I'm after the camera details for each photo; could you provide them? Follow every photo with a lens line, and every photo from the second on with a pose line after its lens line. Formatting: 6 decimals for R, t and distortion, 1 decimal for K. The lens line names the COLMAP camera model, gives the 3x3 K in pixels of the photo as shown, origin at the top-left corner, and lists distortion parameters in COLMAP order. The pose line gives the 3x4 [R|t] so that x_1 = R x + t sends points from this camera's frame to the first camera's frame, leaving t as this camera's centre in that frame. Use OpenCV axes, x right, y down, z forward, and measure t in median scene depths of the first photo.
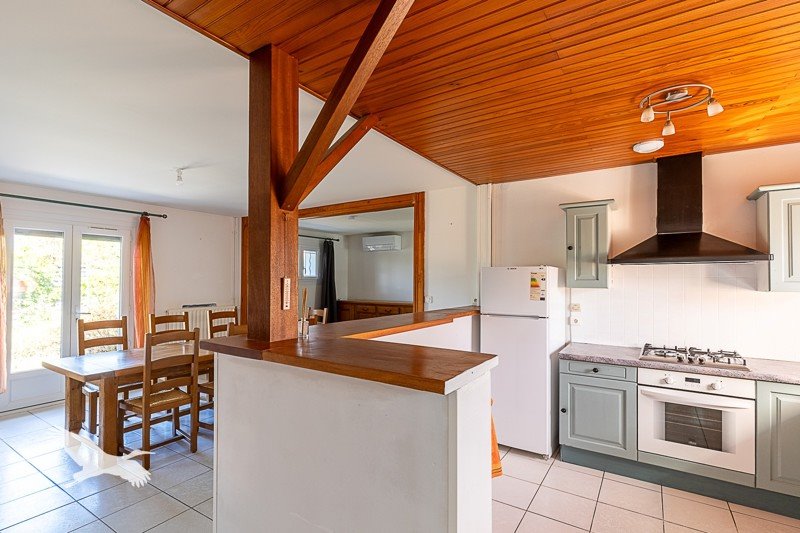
lens RADIAL K [[372.8, 0, 432.3], [0, 372.8, 279.5], [0, 0, 1]] dist [0.000285, -0.000346]
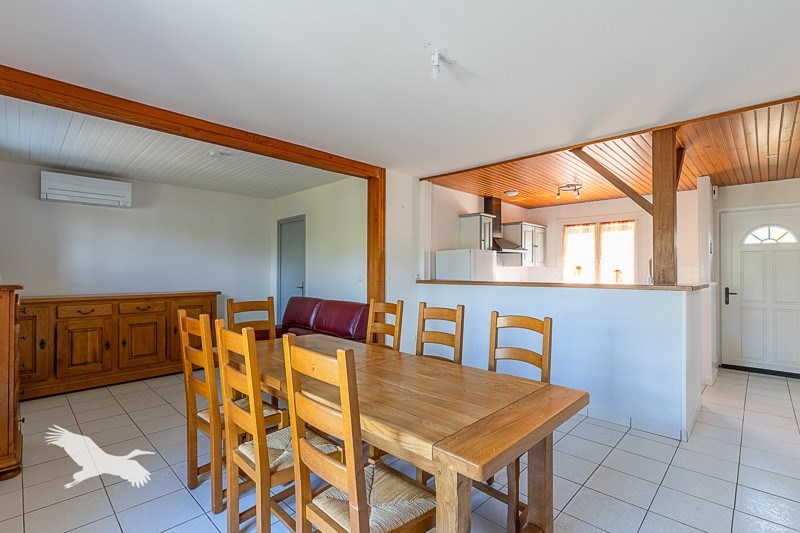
lens RADIAL K [[372.8, 0, 399.1], [0, 372.8, 268.4], [0, 0, 1]] dist [0.000285, -0.000346]
pose [[0.239988, -0.004845, 0.970764, -0.989249], [-0.007708, 0.999947, 0.006896, 0.020511], [-0.970745, -0.009137, 0.239938, 0.740515]]
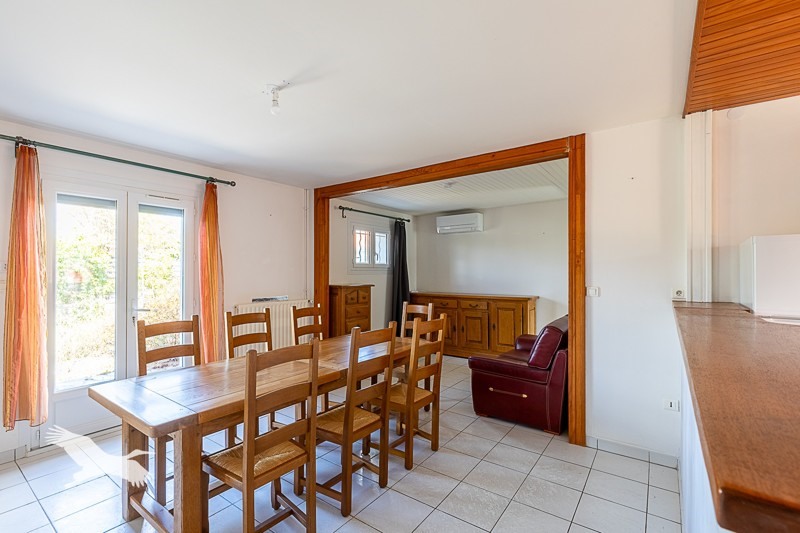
lens RADIAL K [[372.8, 0, 396.6], [0, 372.8, 273.9], [0, 0, 1]] dist [0.000285, -0.000346]
pose [[0.990713, -0.006772, -0.135802, -0.286518], [0.007478, 0.999961, 0.004695, 0.016535], [0.135765, -0.005667, 0.990725, 0.288789]]
